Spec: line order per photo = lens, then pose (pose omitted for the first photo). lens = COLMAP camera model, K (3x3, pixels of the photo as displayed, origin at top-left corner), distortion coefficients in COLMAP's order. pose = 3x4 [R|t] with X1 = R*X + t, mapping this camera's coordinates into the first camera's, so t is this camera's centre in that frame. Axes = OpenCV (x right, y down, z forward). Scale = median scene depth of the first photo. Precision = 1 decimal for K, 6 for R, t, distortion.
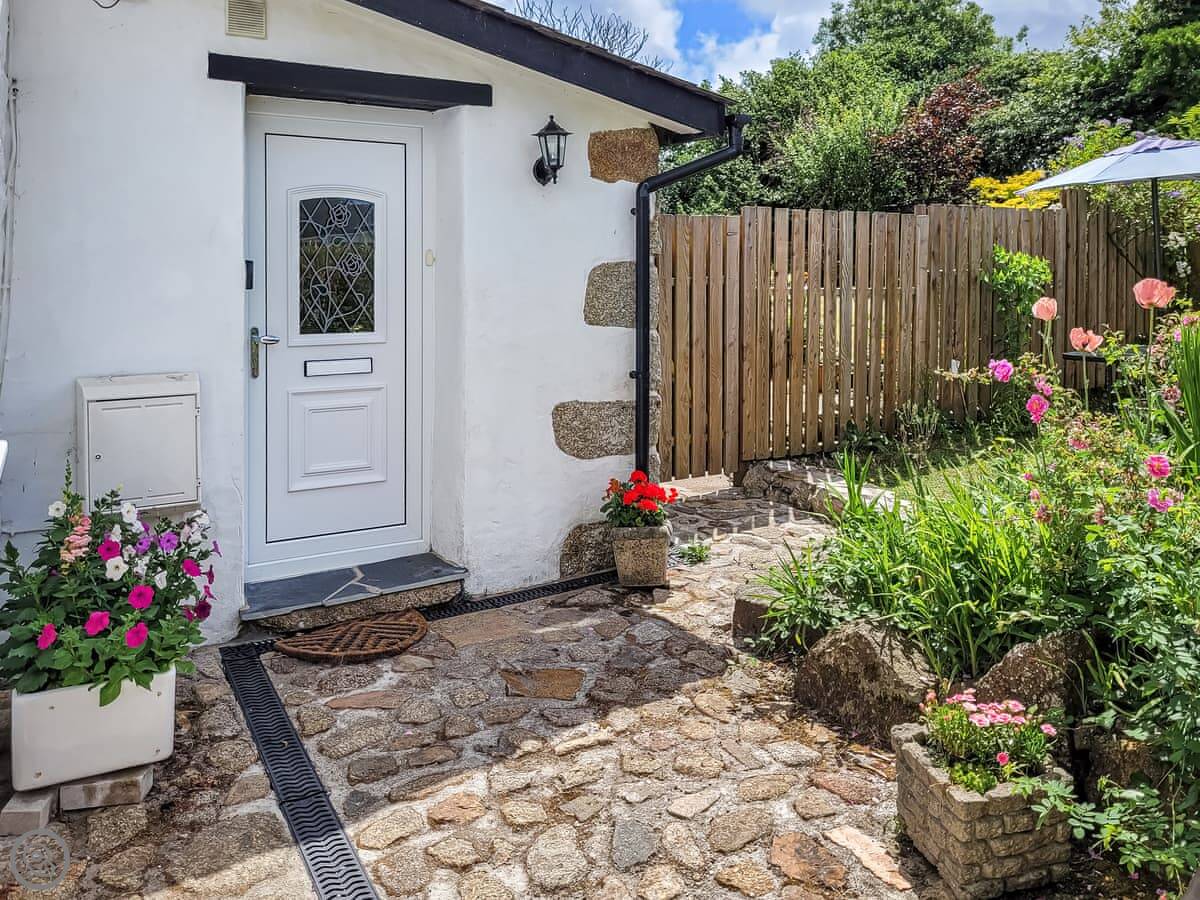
lens RADIAL K [[931.6, 0, 600.0], [0, 931.6, 450.0], [0, 0, 1]] dist [0.047193, 0.003746]
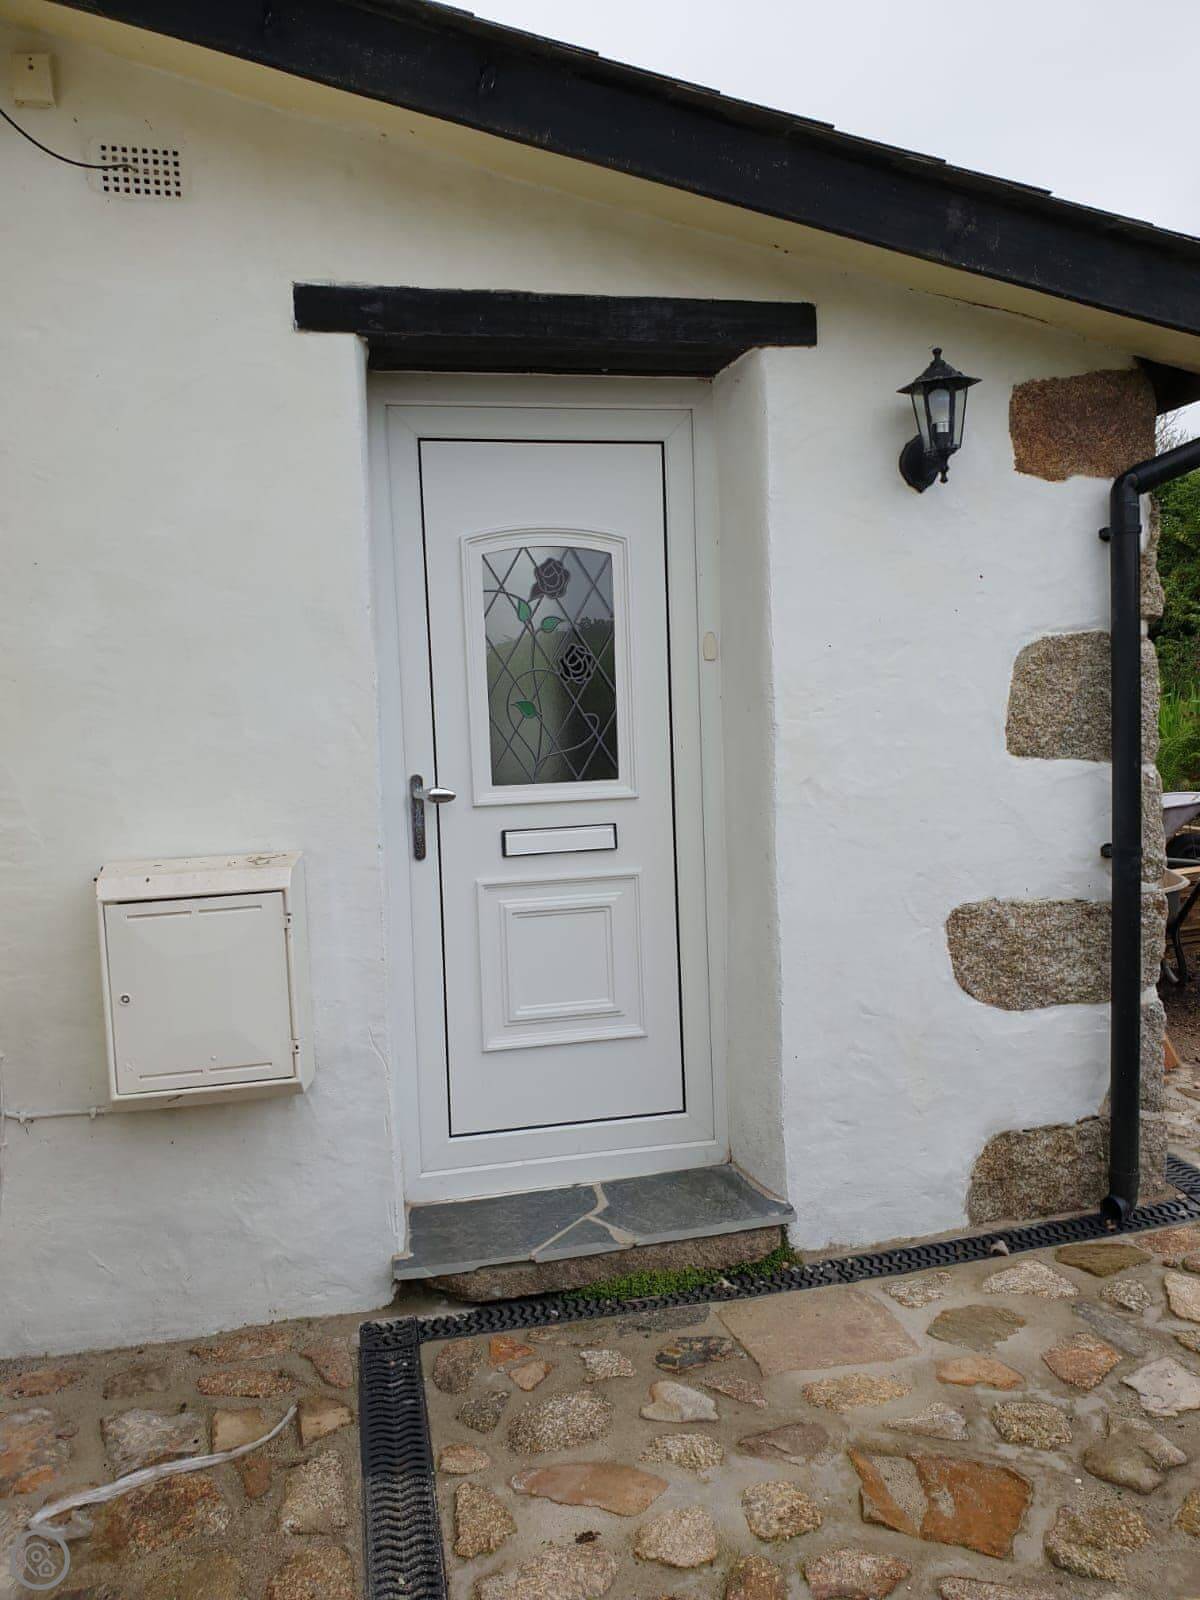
lens RADIAL K [[999.2, 0, 601.0], [0, 999.2, 789.2], [0, 0, 1]] dist [0.069719, -0.126589]
pose [[0.931832, -0.030820, -0.361580, -0.026668], [-0.023257, 0.989267, -0.144256, -0.029475], [0.362145, 0.142832, 0.921114, 0.408551]]
